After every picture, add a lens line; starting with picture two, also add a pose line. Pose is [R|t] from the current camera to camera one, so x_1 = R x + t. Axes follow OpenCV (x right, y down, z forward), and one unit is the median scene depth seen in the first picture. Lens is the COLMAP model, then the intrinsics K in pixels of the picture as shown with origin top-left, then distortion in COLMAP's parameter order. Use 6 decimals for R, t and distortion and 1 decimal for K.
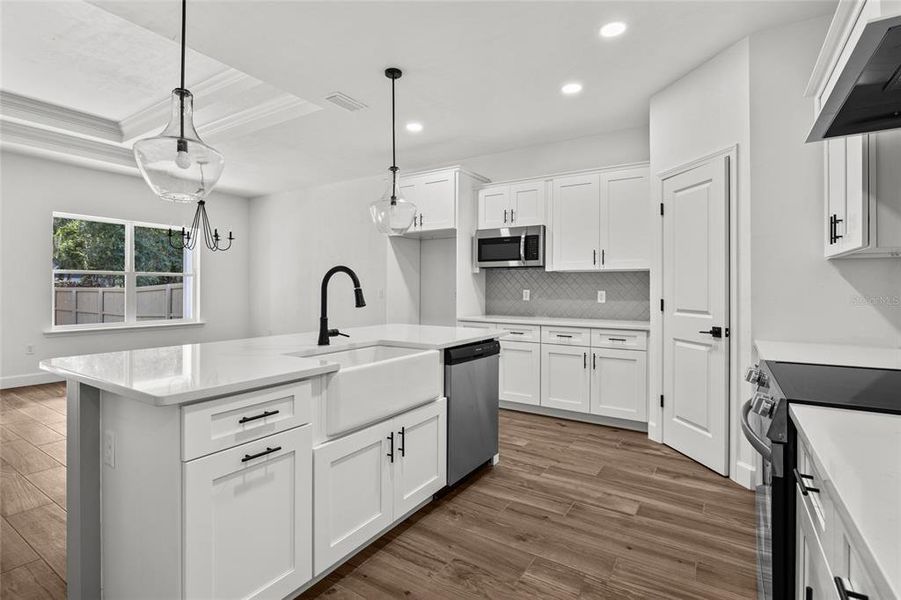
lens RADIAL K [[431.6, 0, 451.0], [0, 431.6, 290.6], [0, 0, 1]] dist [0.000434, 0.000115]
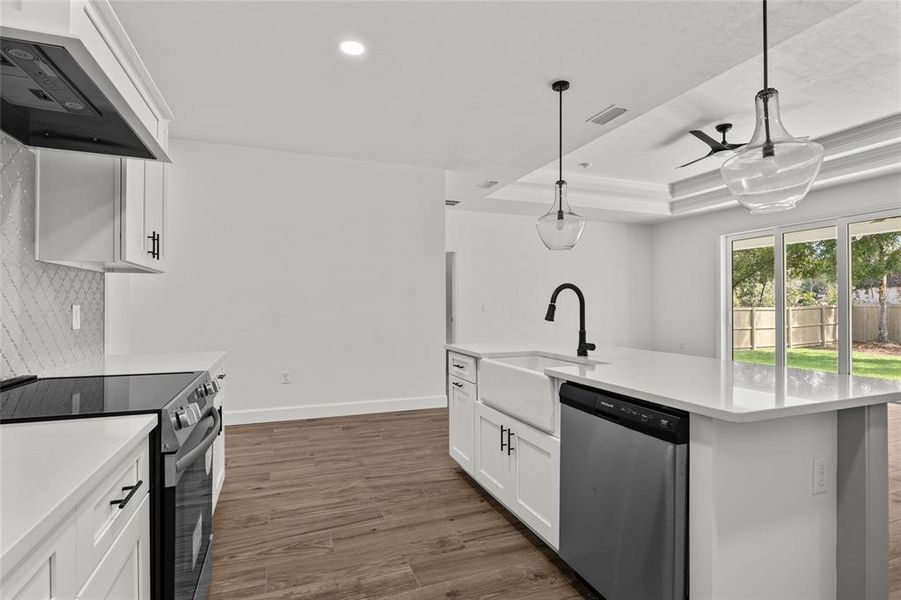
lens RADIAL K [[431.6, 0, 450.3], [0, 431.6, 304.5], [0, 0, 1]] dist [0.000434, 0.000115]
pose [[-0.585760, -0.008374, -0.810441, 0.822215], [-0.004819, 0.999965, -0.006849, 0.004718], [0.810470, -0.000107, -0.585780, 1.424107]]
